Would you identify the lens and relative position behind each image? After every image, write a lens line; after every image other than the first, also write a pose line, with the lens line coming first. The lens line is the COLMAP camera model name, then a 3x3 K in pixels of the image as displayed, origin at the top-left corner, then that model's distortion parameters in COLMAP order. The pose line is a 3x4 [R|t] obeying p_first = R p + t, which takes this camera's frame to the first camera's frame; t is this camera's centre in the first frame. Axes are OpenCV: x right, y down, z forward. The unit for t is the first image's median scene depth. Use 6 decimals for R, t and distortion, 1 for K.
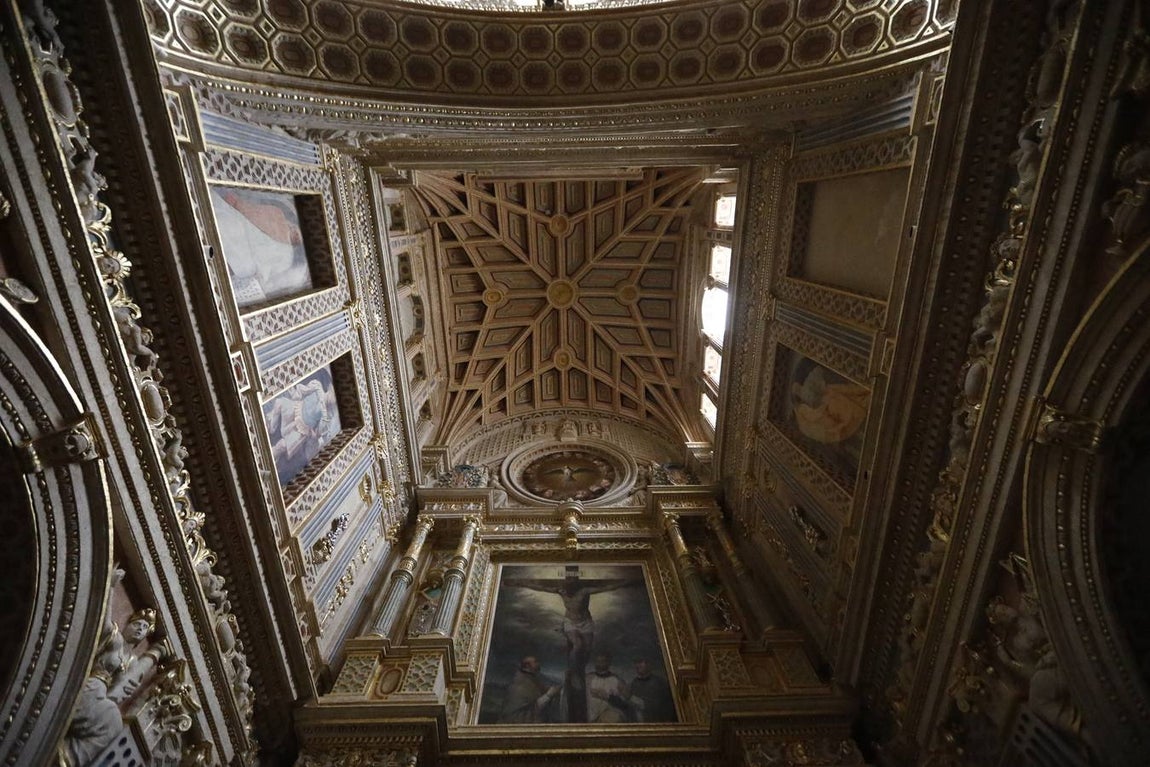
lens RADIAL K [[512.7, 0, 567.0], [0, 512.7, 386.9], [0, 0, 1]] dist [-0.004247, 0.000048]
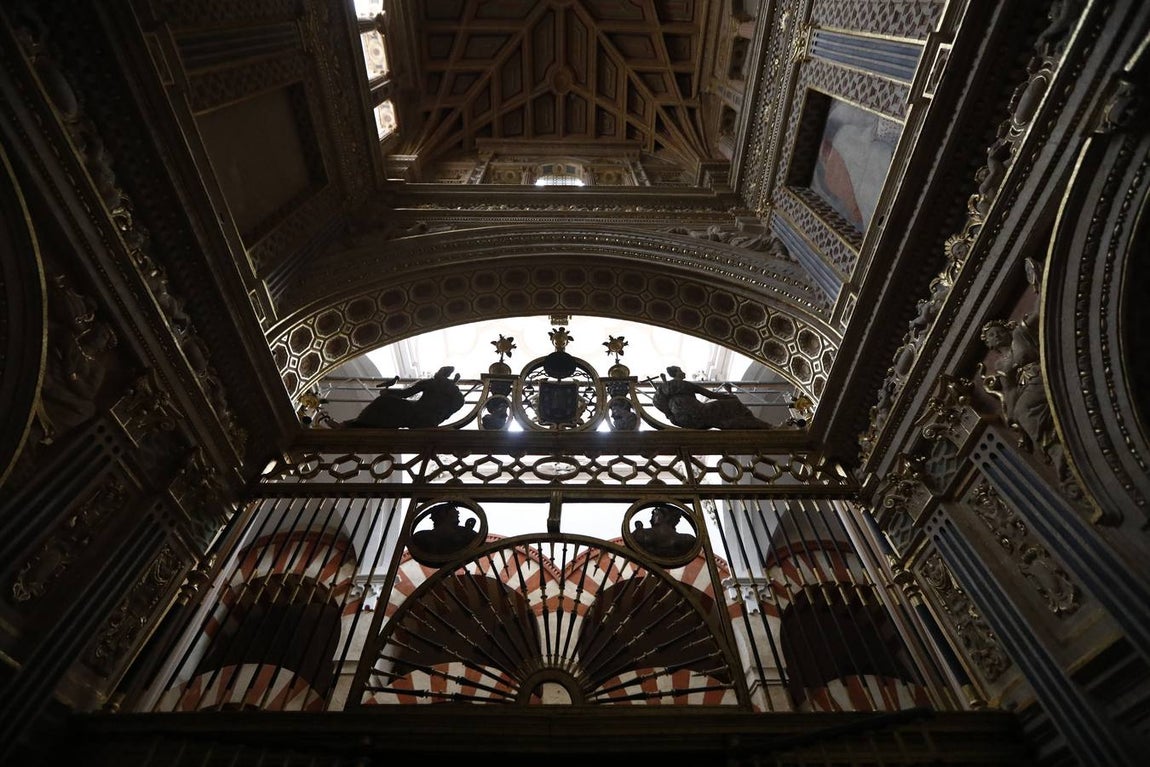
lens RADIAL K [[512.7, 0, 569.8], [0, 512.7, 386.4], [0, 0, 1]] dist [-0.004247, 0.000048]
pose [[-0.999182, -0.012693, -0.038387, -0.005135], [0.038895, -0.561043, -0.826872, 0.367985], [-0.011041, -0.827689, 0.561078, 0.105386]]
